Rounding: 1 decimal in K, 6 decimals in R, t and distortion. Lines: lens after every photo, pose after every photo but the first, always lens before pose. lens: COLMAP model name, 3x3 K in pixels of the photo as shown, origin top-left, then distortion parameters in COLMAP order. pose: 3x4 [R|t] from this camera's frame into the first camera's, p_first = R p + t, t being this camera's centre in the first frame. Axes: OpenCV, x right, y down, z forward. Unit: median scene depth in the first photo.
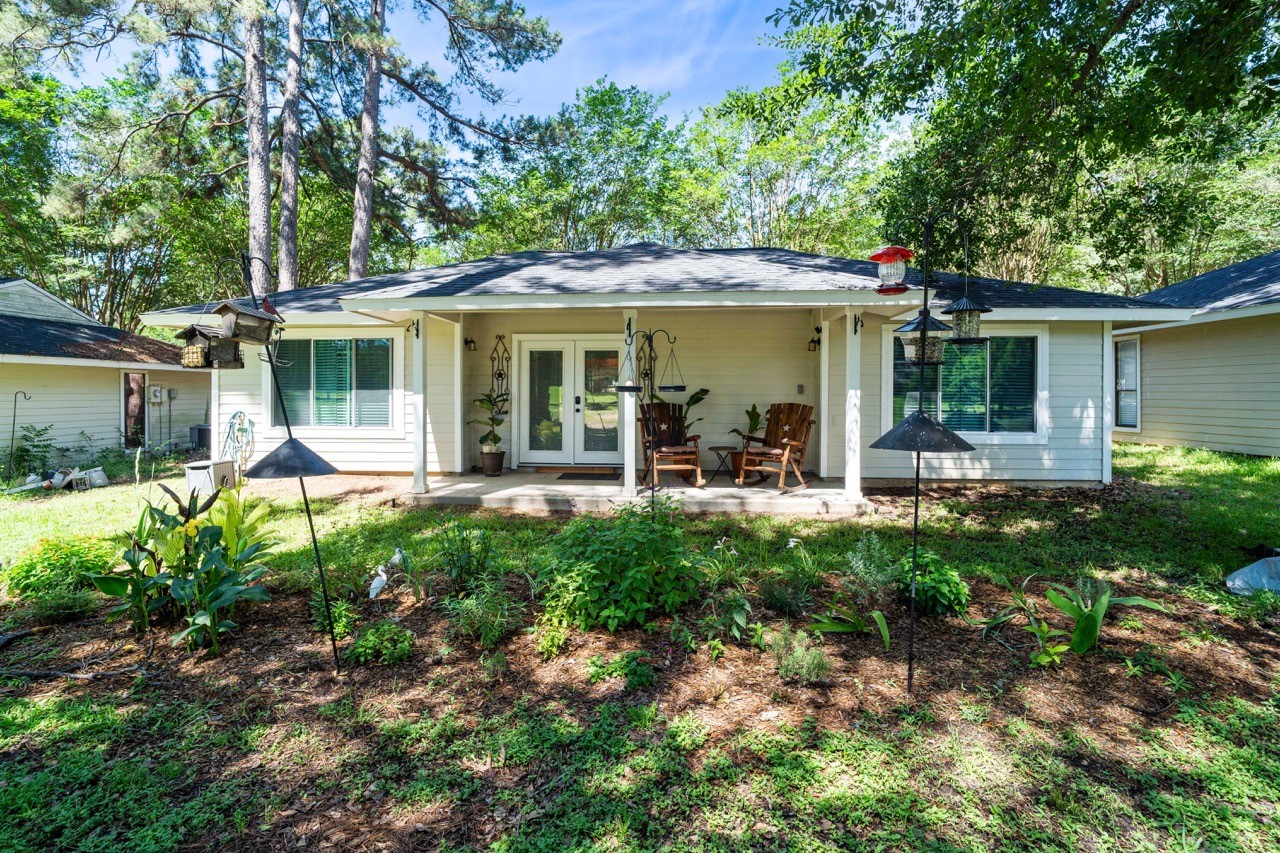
lens RADIAL K [[594.2, 0, 640.3], [0, 594.2, 402.3], [0, 0, 1]] dist [-0.004441, -0.000065]
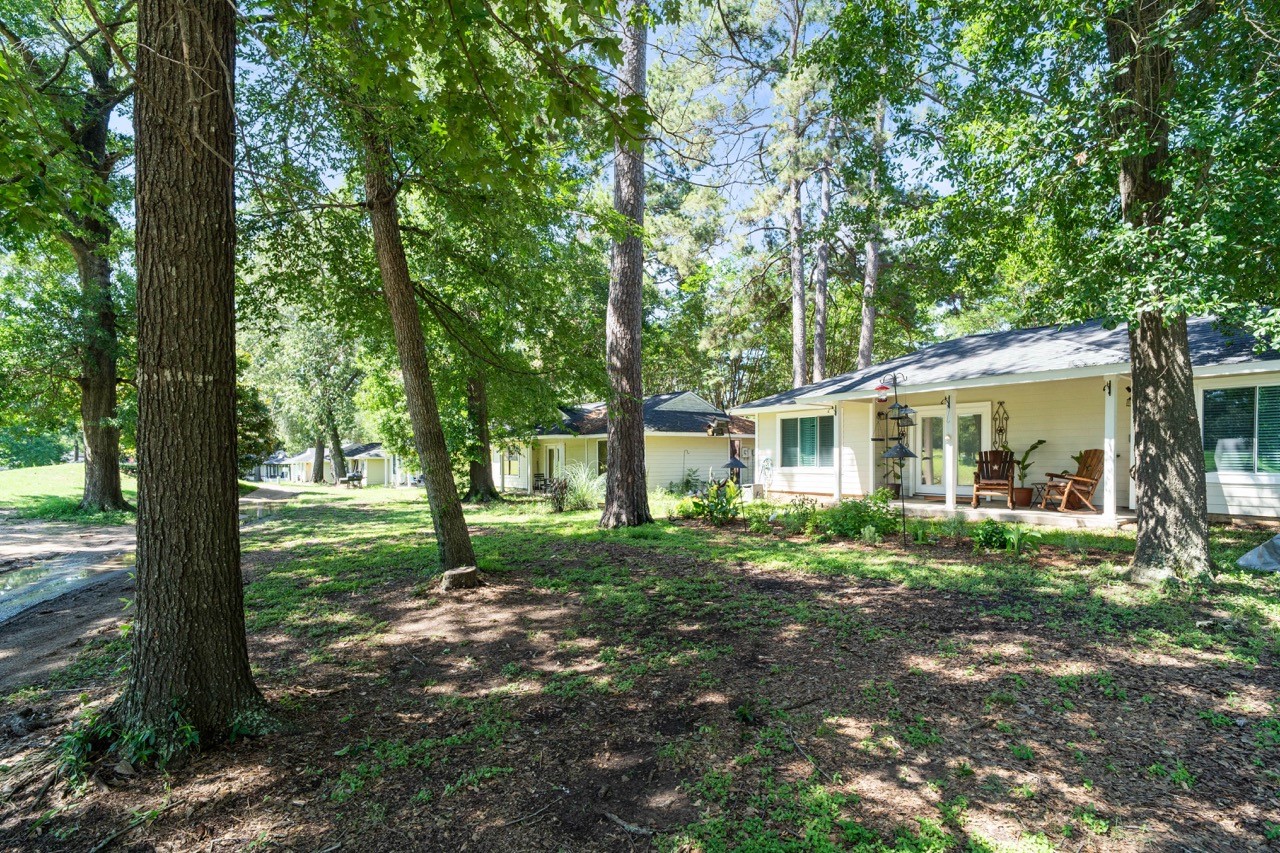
lens RADIAL K [[603.3, 0, 639.9], [0, 603.3, 455.5], [0, 0, 1]] dist [-0.000870, 0.000020]
pose [[0.619640, -0.005325, -0.784868, 0.567280], [-0.002246, 0.999961, -0.008557, 0.023559], [0.784883, 0.007065, 0.619604, -0.492061]]
